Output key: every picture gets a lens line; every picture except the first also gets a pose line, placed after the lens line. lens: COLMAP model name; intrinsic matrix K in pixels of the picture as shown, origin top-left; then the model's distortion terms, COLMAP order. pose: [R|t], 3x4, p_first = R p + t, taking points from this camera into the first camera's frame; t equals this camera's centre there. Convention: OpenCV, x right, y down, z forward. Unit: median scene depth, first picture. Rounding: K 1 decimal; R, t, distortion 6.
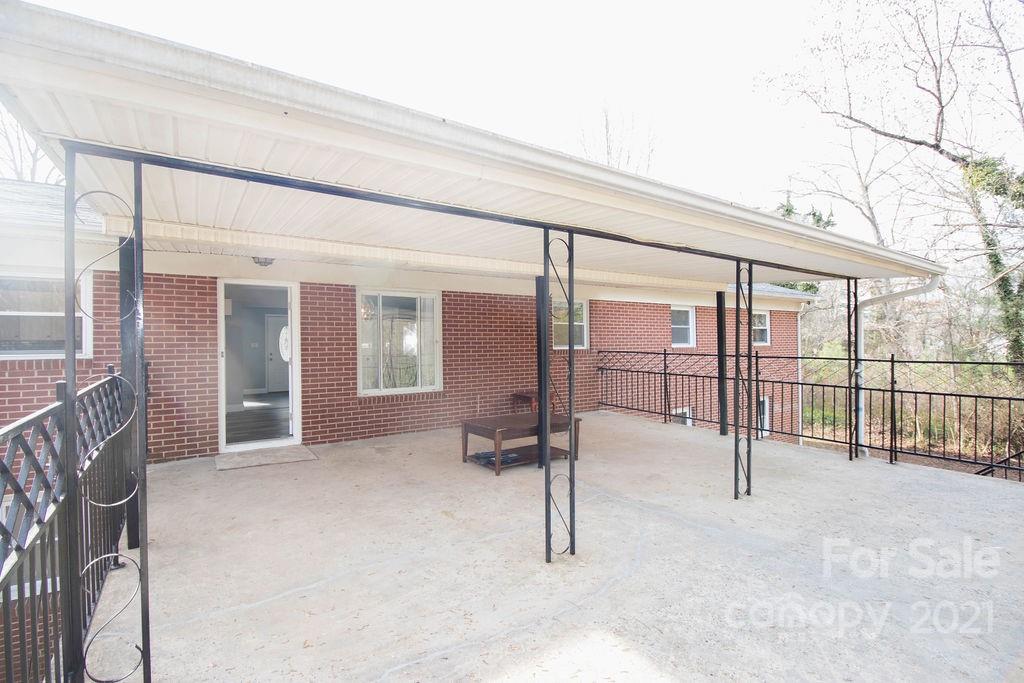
lens RADIAL K [[492.6, 0, 512.0], [0, 492.6, 341.5], [0, 0, 1]] dist [-0.001681, -0.017731]
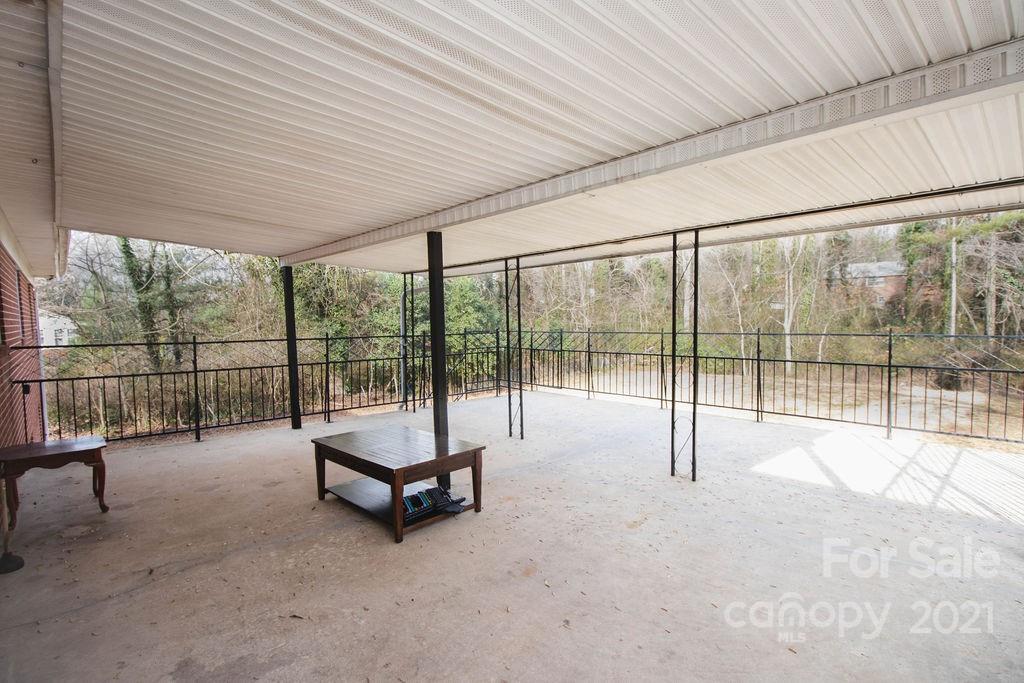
lens RADIAL K [[492.6, 0, 512.0], [0, 492.6, 341.5], [0, 0, 1]] dist [-0.001681, -0.017731]
pose [[-0.176002, -0.040817, 0.983543, -0.827215], [0.009047, 0.999031, 0.043078, -0.002063], [-0.984348, 0.016480, -0.175462, 1.226666]]
